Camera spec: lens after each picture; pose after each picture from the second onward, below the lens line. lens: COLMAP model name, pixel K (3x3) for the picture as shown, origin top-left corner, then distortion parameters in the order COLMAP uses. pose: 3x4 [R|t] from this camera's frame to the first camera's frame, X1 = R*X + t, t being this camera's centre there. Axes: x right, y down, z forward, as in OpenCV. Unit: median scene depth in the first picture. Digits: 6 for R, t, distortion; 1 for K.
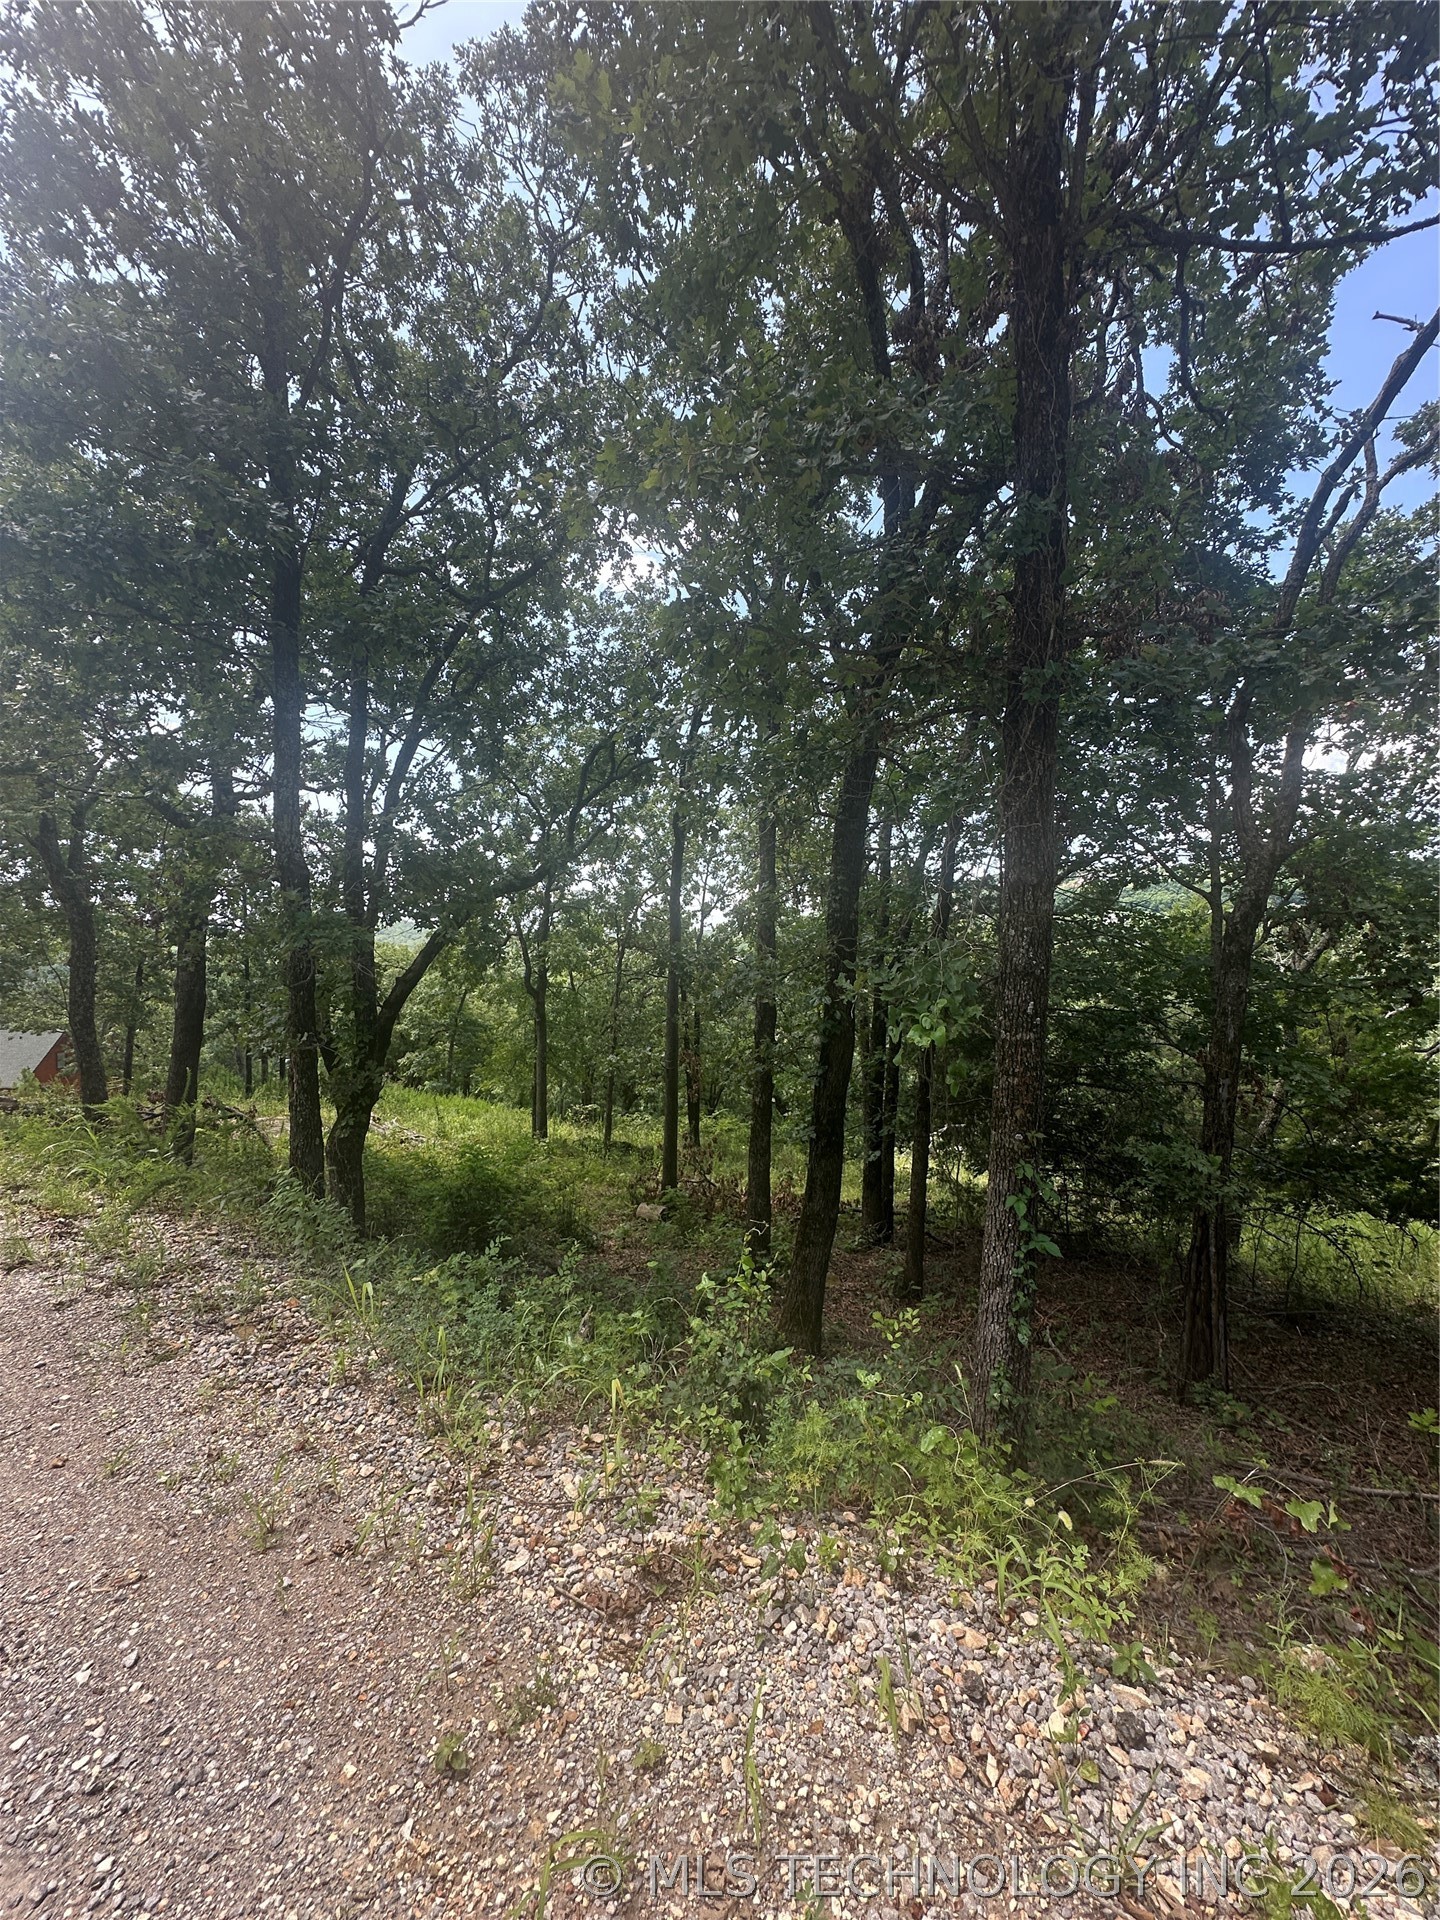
lens RADIAL K [[771.0, 0, 717.9], [0, 771.0, 961.9], [0, 0, 1]] dist [0.000619, -0.000070]
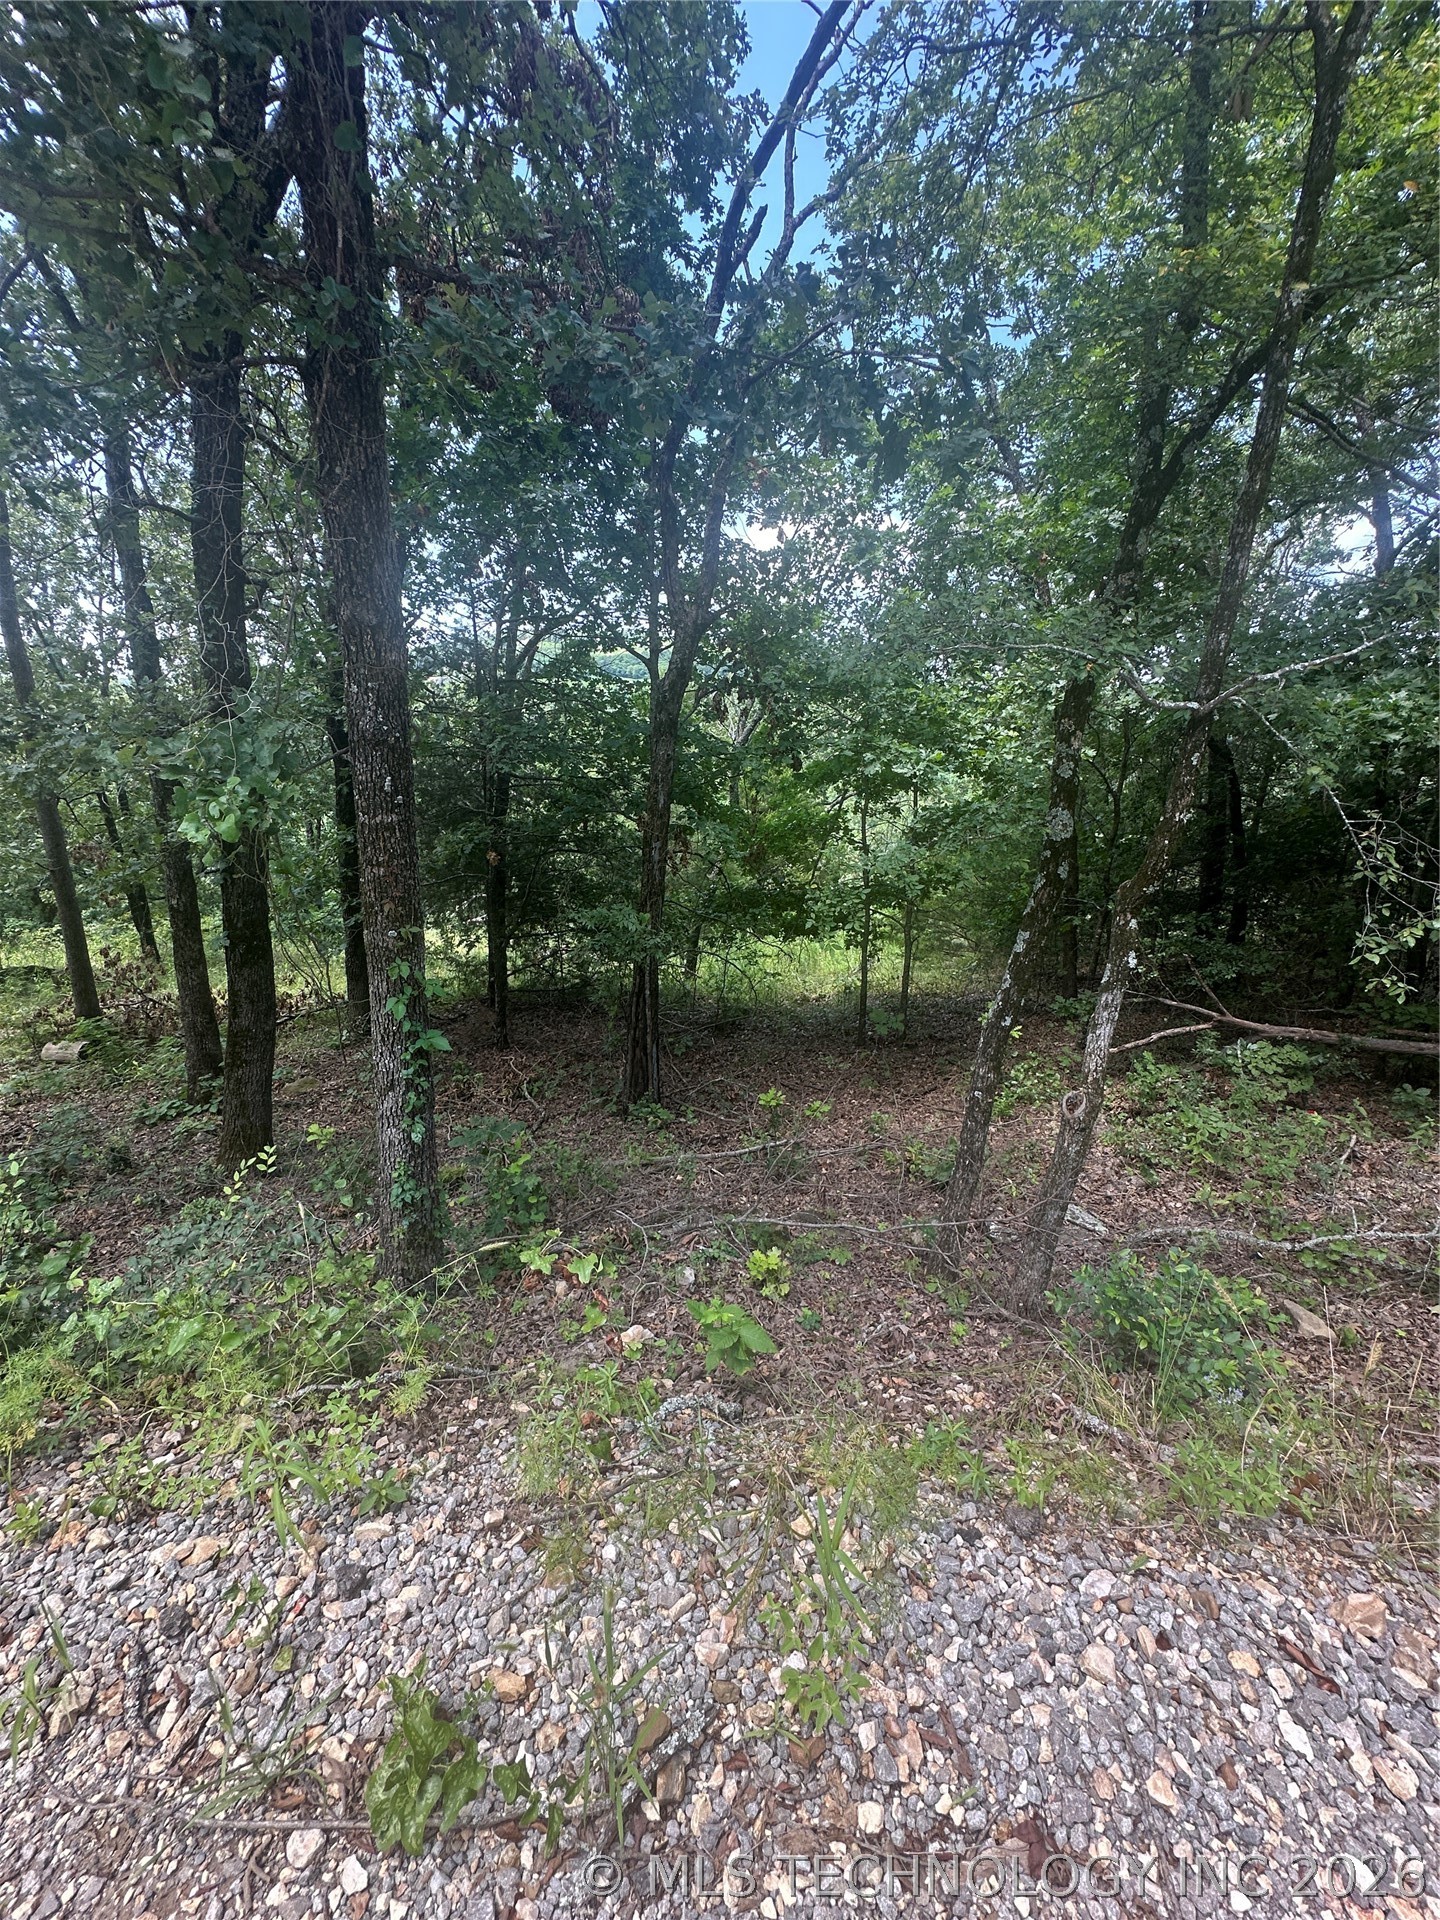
lens RADIAL K [[771.0, 0, 723.1], [0, 771.0, 962.7], [0, 0, 1]] dist [0.000619, -0.000070]
pose [[0.827821, -0.151741, 0.540081, 0.104614], [-0.013796, 0.956926, 0.290004, -0.001271], [-0.560823, -0.247523, 0.790070, 0.037485]]
